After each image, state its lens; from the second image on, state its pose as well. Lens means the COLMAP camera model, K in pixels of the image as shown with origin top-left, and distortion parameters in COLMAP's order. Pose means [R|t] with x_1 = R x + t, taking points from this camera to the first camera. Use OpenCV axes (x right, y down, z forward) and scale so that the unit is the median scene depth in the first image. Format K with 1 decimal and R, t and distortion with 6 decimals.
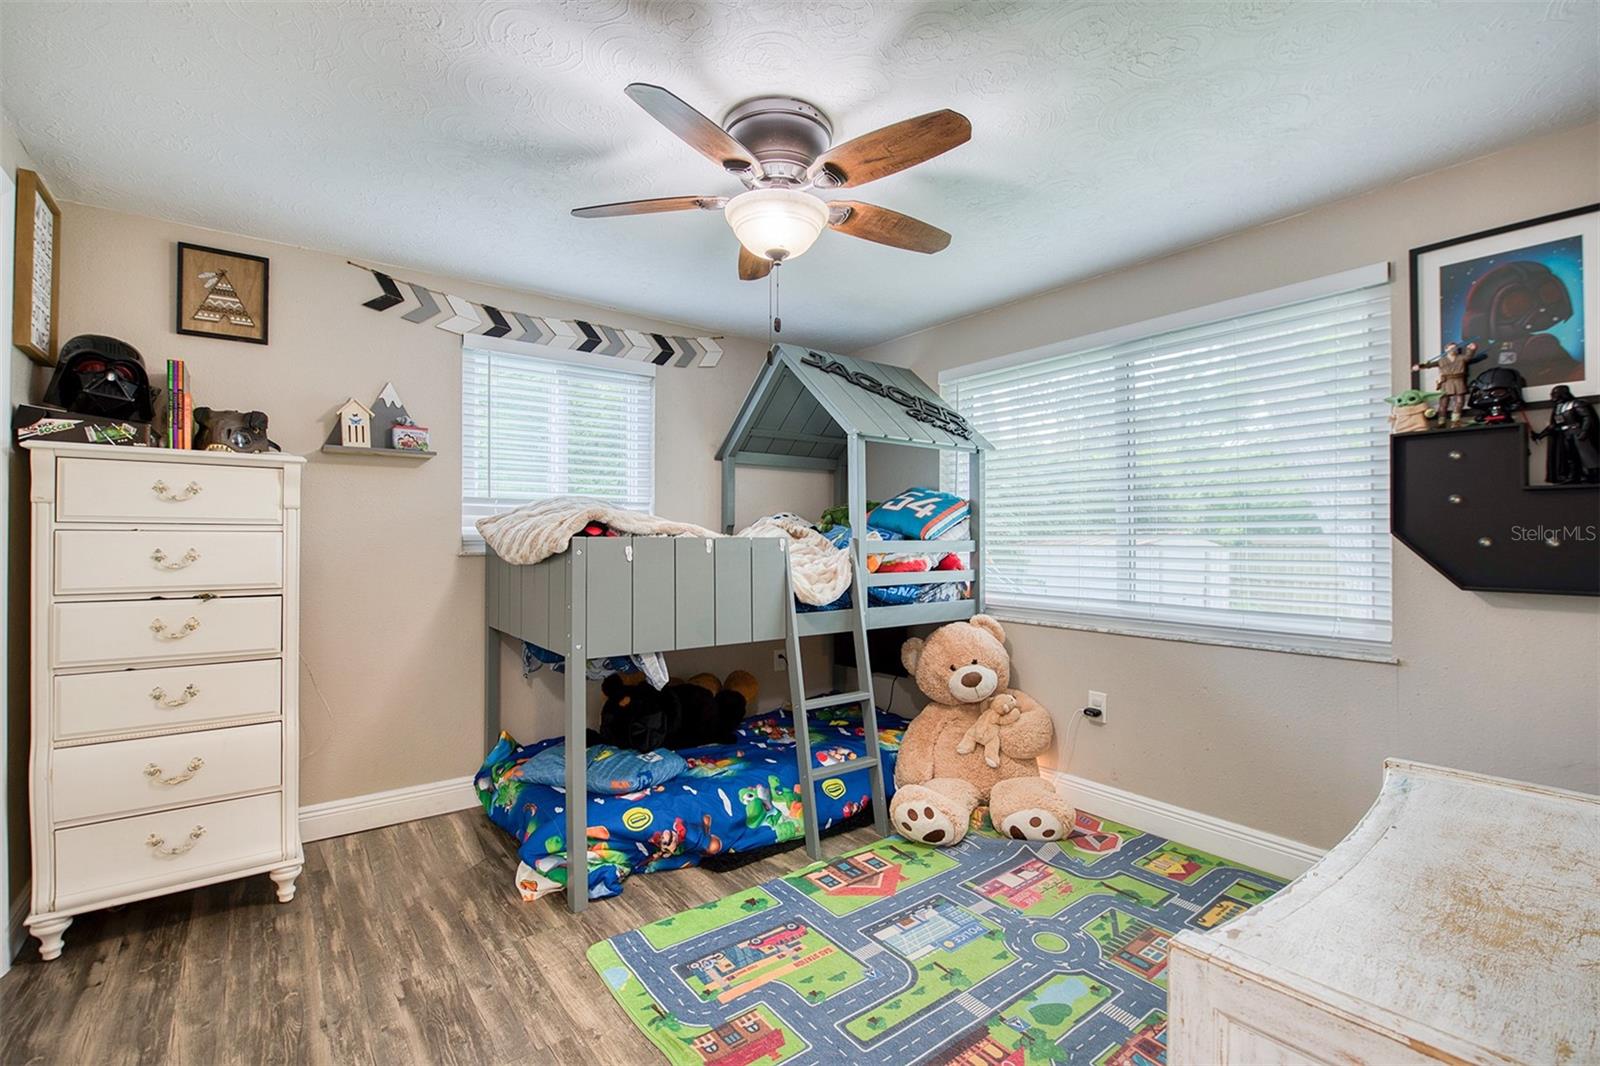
lens RADIAL K [[699.6, 0, 799.6], [0, 699.6, 542.5], [0, 0, 1]] dist [-0.011348, -0.000271]
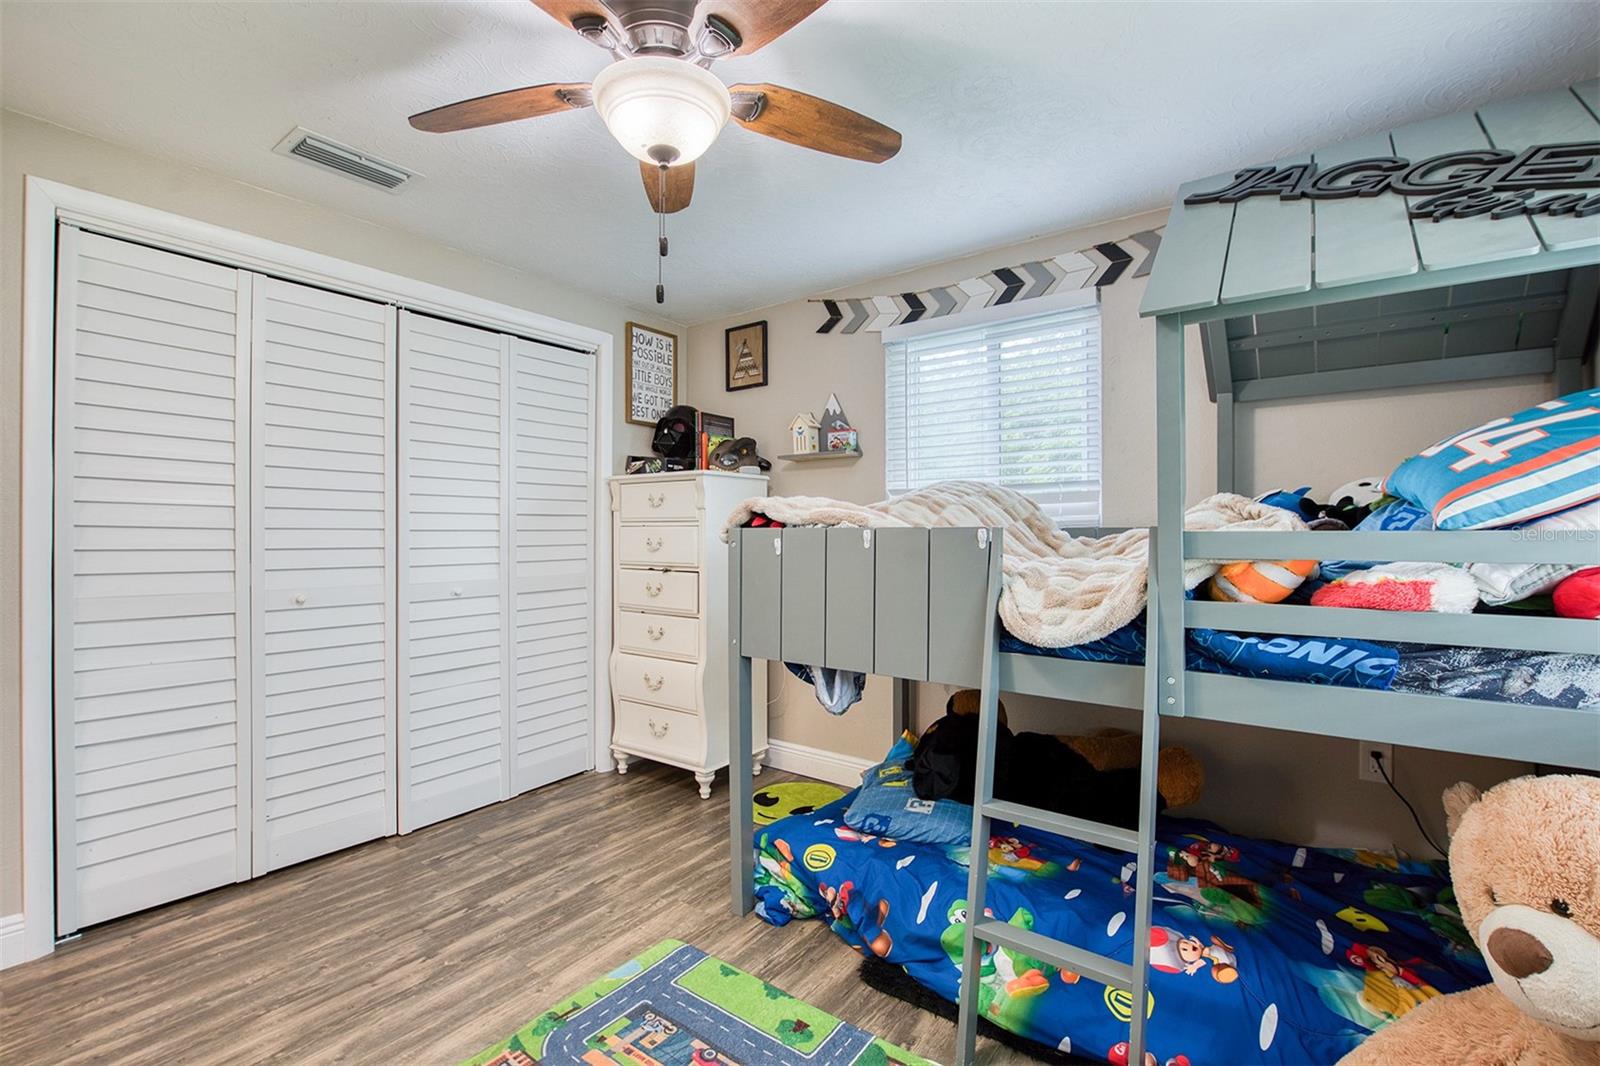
lens RADIAL K [[715.6, 0, 800.0], [0, 715.6, 533.0], [0, 0, 1]] dist [-0.000662, -0.000163]
pose [[0.269471, -0.001116, -0.963008, 0.580357], [-0.003007, 0.999993, -0.002001, 0.000386], [0.963004, 0.003435, 0.269465, 0.708558]]
